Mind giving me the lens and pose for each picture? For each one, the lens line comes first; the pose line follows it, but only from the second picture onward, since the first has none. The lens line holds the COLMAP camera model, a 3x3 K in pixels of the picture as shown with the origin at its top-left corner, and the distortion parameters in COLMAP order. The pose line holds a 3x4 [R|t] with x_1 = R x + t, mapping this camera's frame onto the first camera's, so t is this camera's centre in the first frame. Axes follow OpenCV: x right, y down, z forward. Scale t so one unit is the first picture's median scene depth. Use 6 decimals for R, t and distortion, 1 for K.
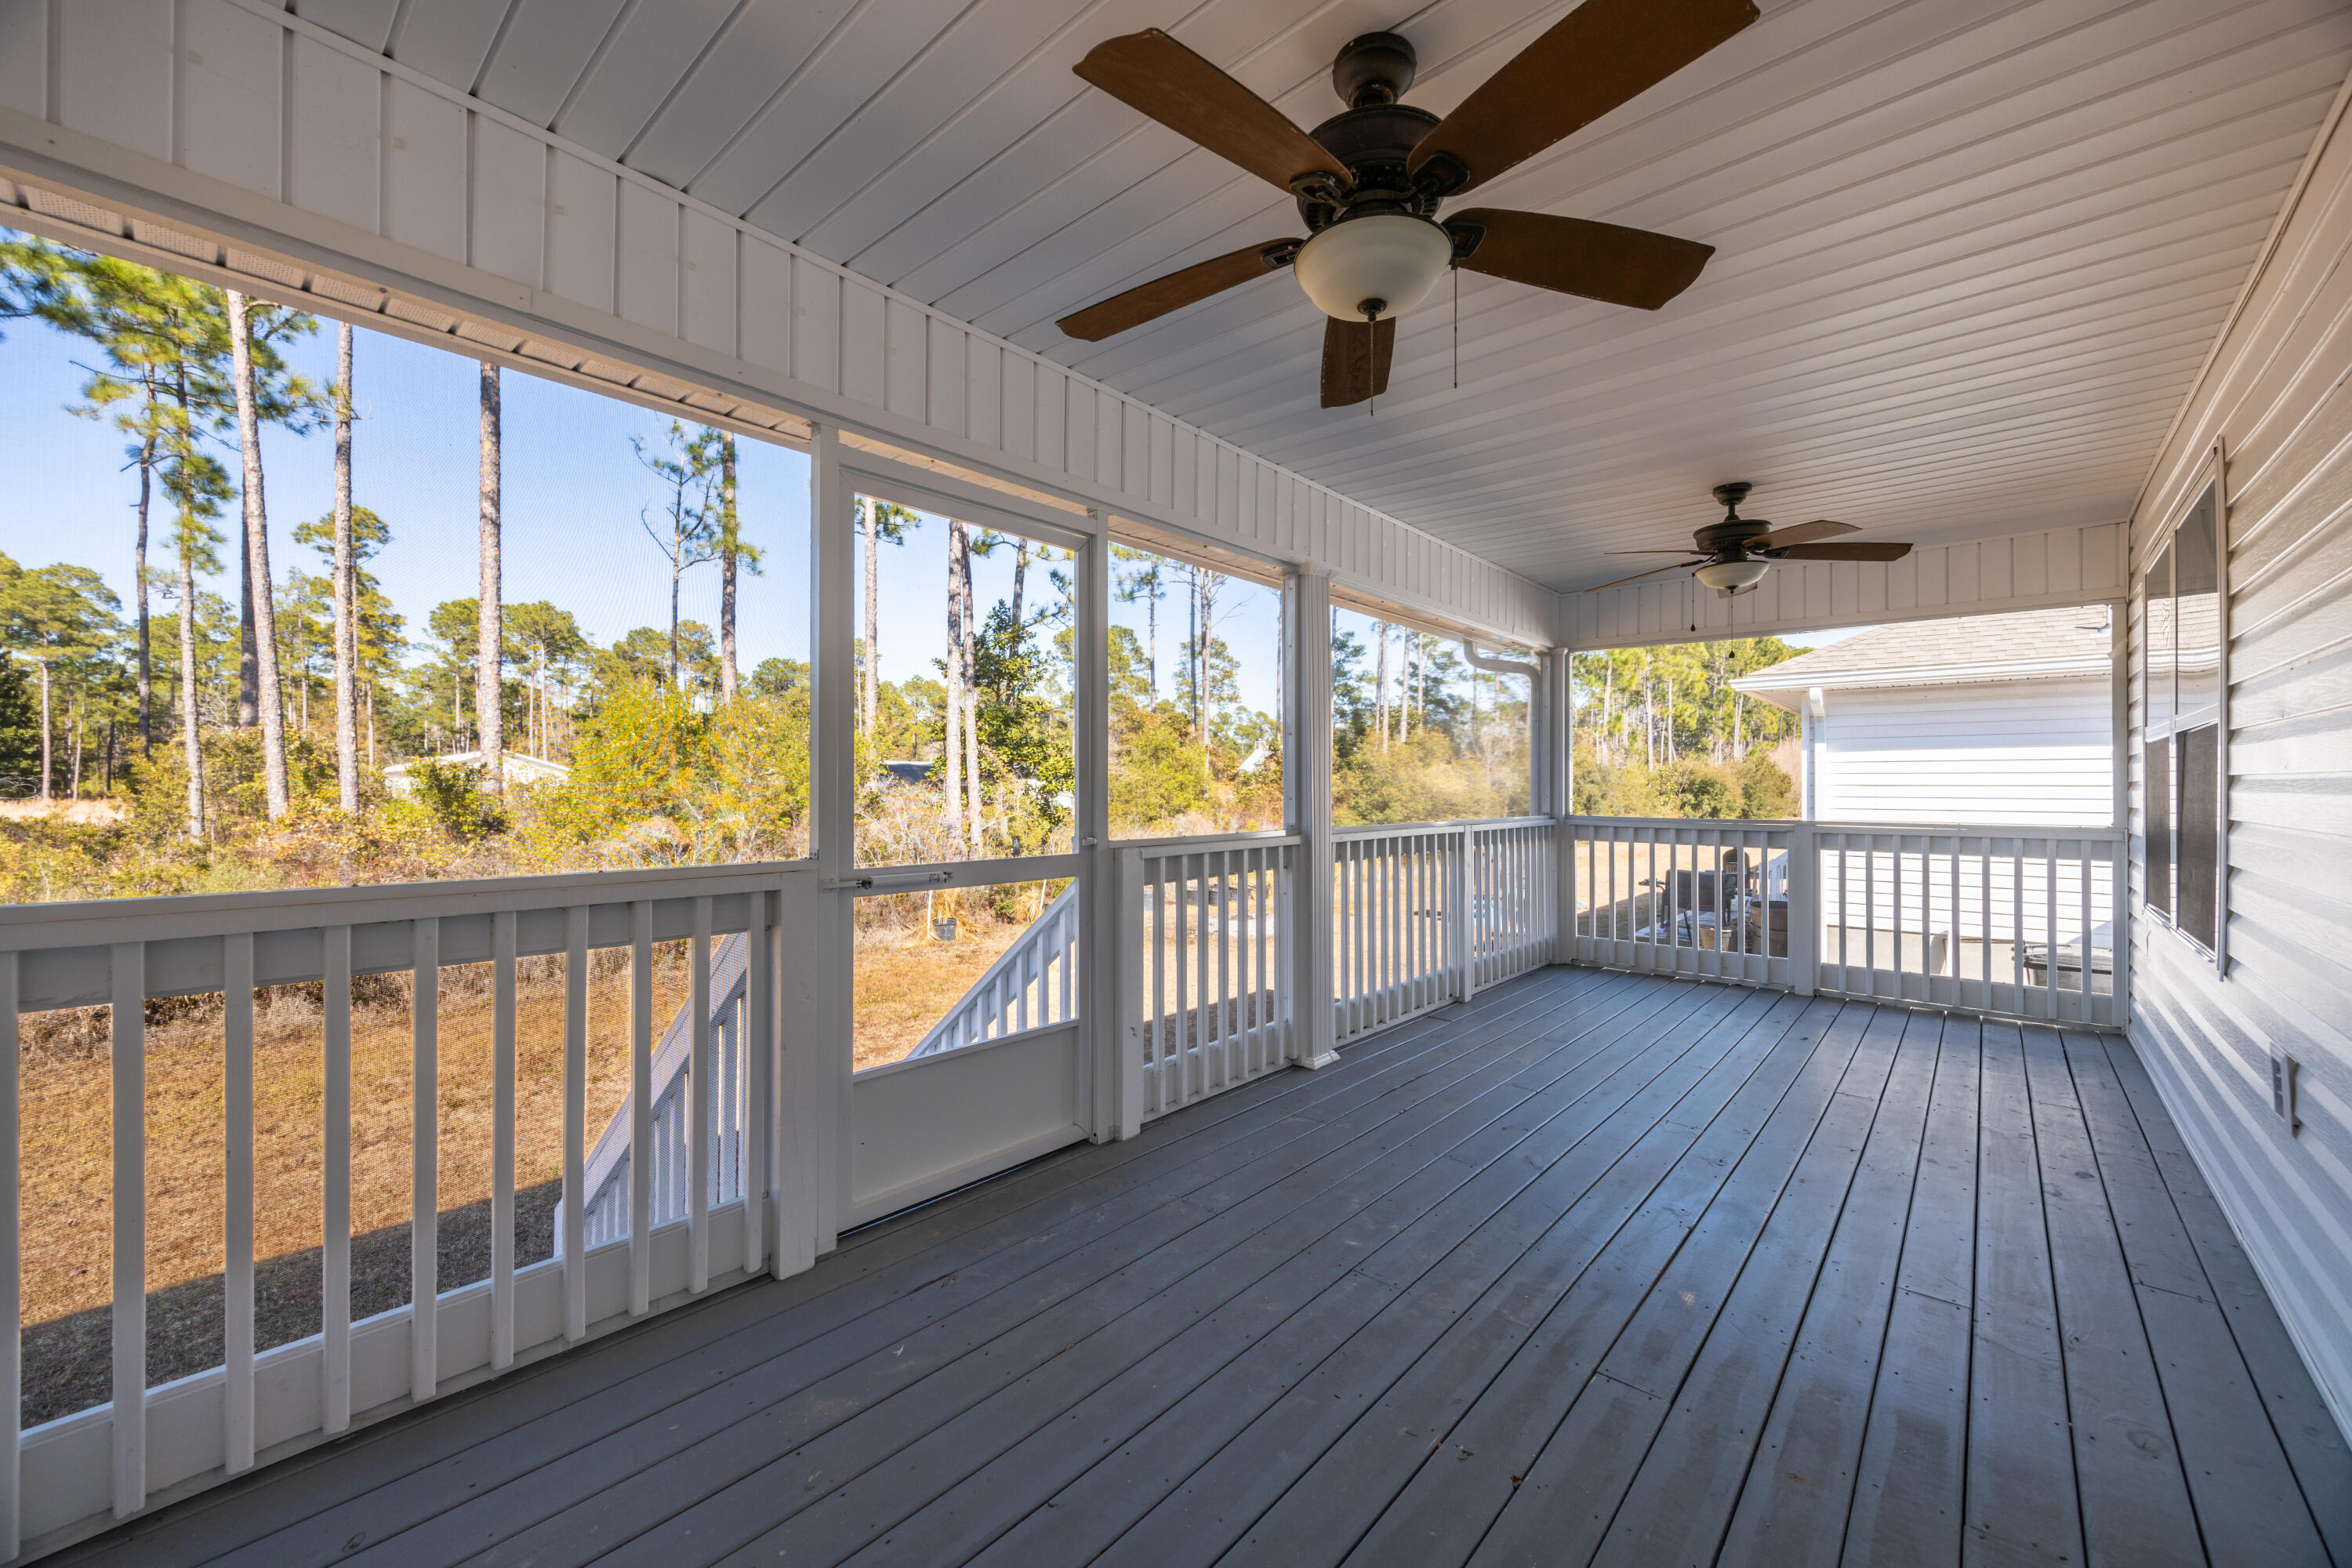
lens RADIAL K [[921.4, 0, 1180.7], [0, 921.4, 805.0], [0, 0, 1]] dist [-0.002945, -0.000243]
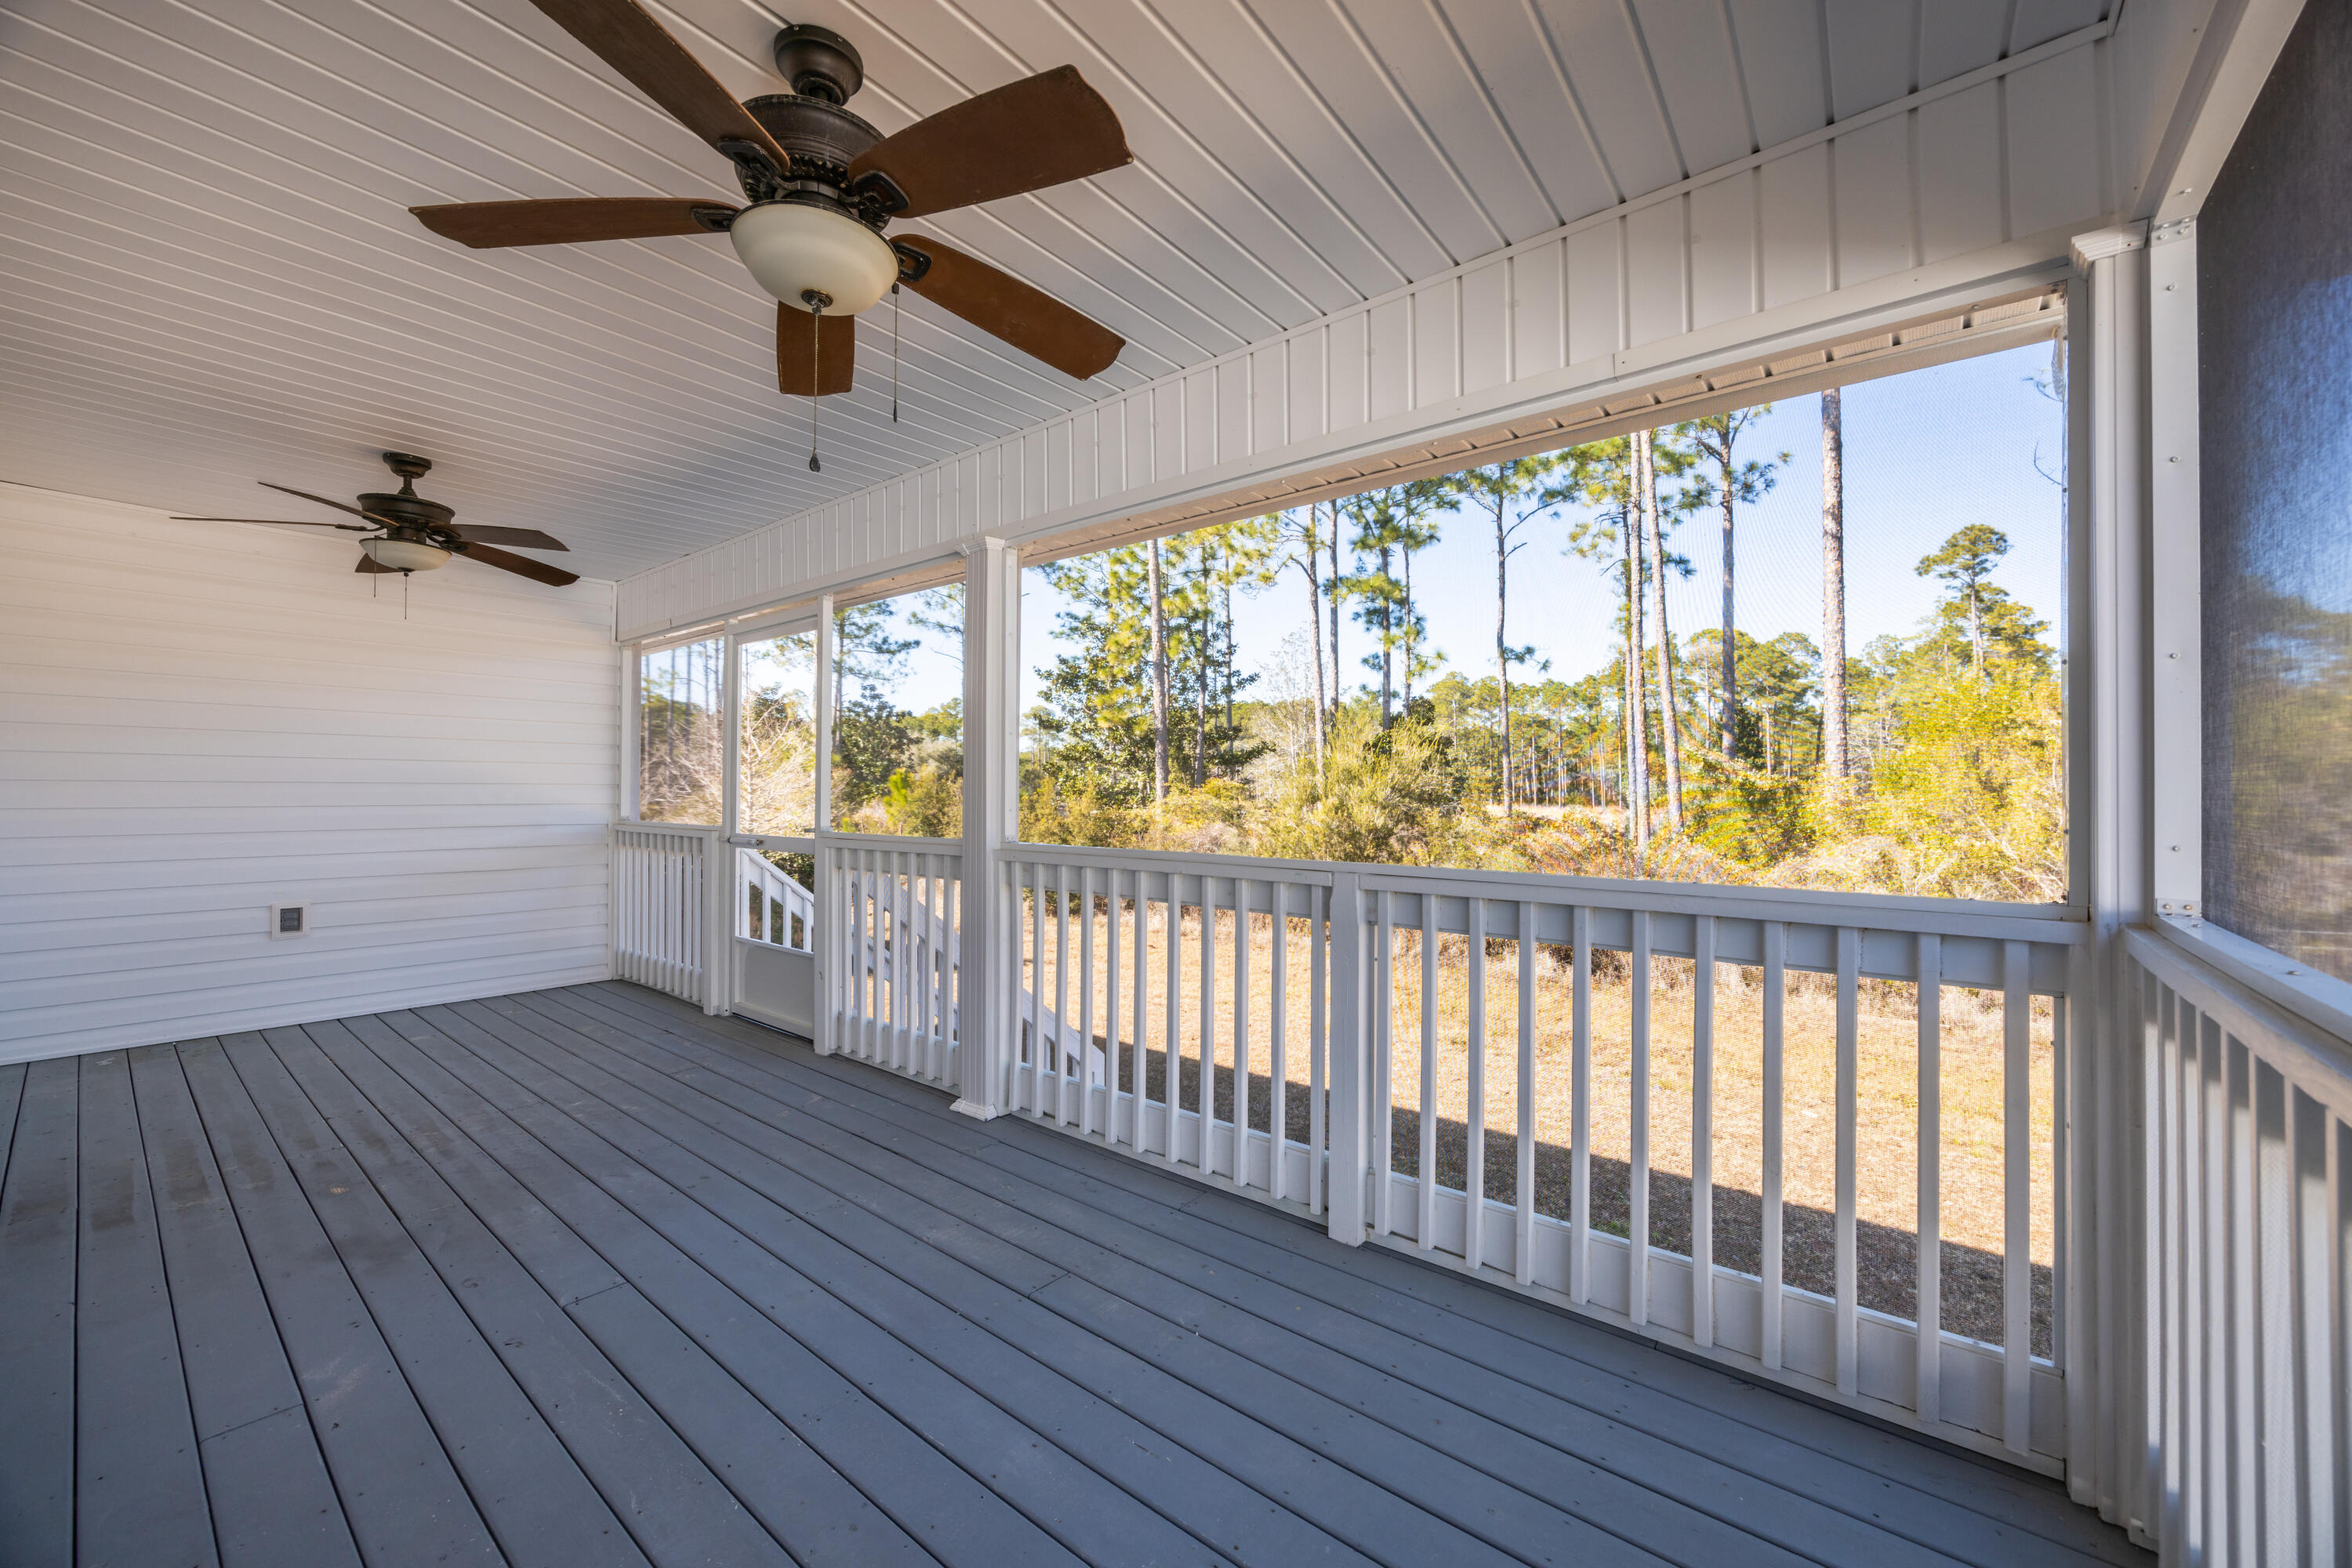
lens RADIAL K [[921.4, 0, 1179.8], [0, 921.4, 780.3], [0, 0, 1]] dist [-0.002945, -0.000243]
pose [[0.025483, -0.020452, -0.999466, 0.233762], [-0.023195, 0.999509, -0.021045, -0.003365], [0.999406, 0.023719, 0.024996, 0.266054]]
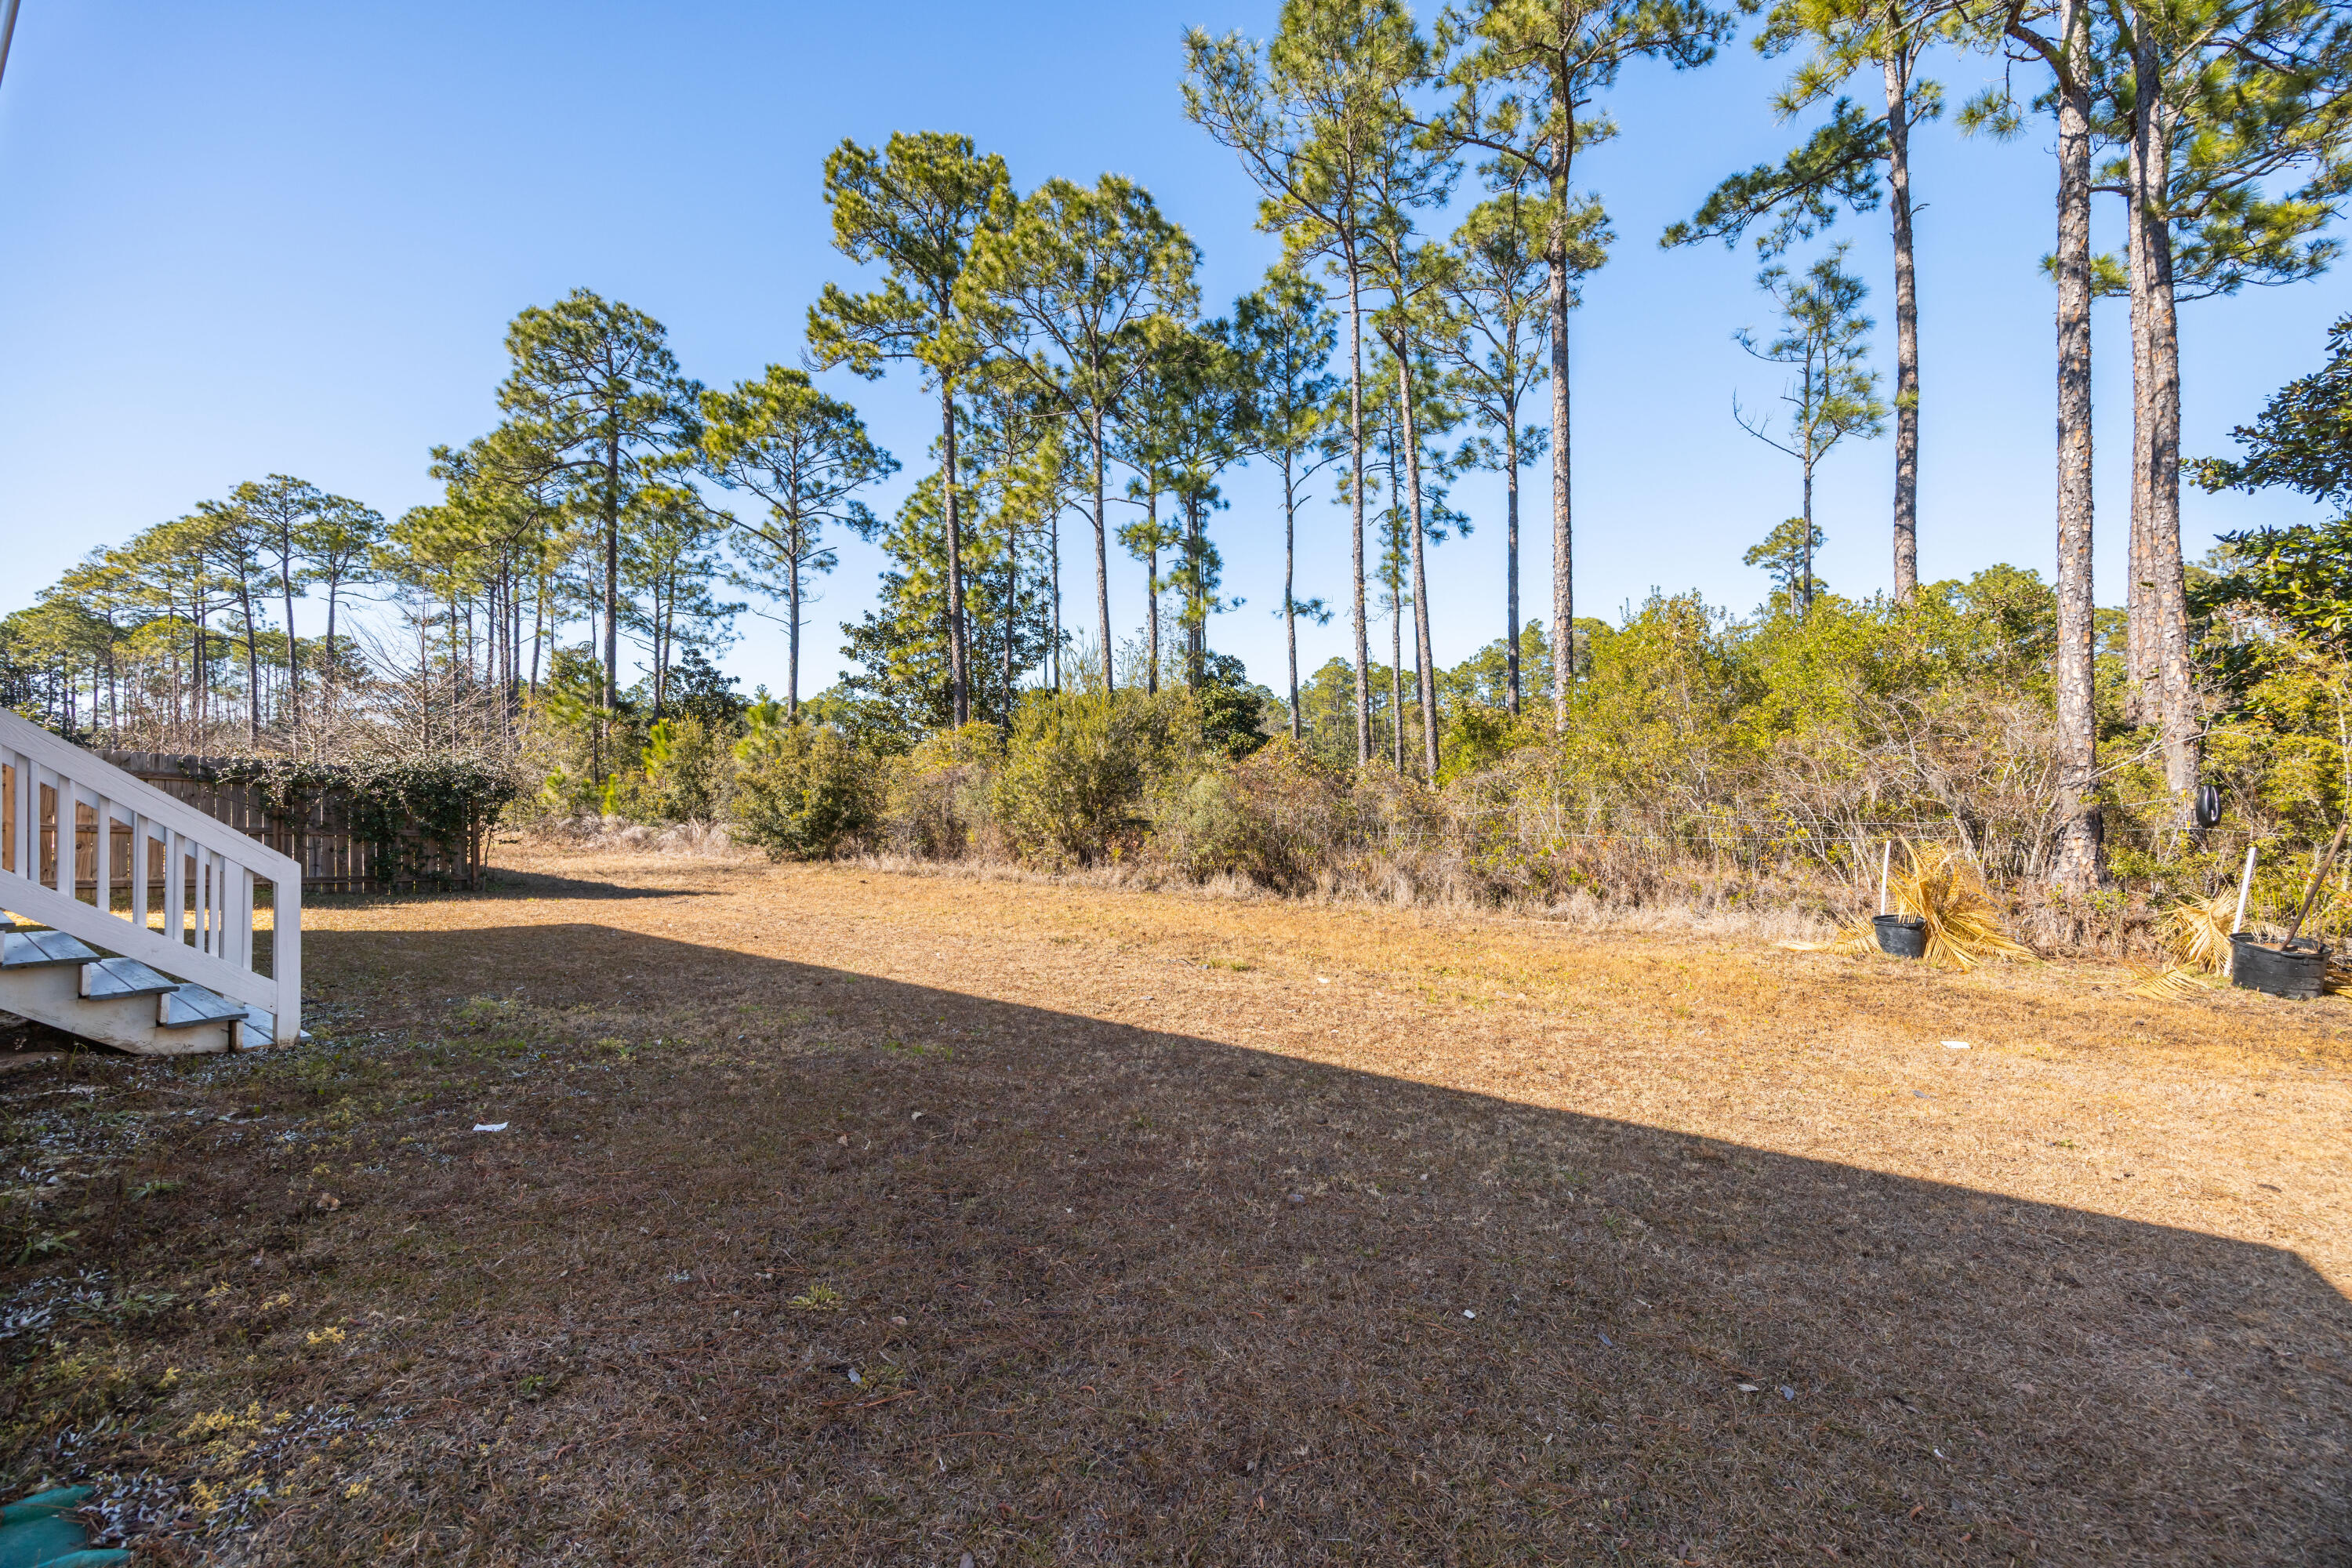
lens RADIAL K [[921.4, 0, 1168.6], [0, 921.4, 773.2], [0, 0, 1]] dist [-0.002945, -0.000243]
pose [[0.122074, -0.015154, -0.992405, 0.229631], [-0.018151, 0.999682, -0.017498, 0.048647], [0.992355, 0.020149, 0.121760, 0.436039]]
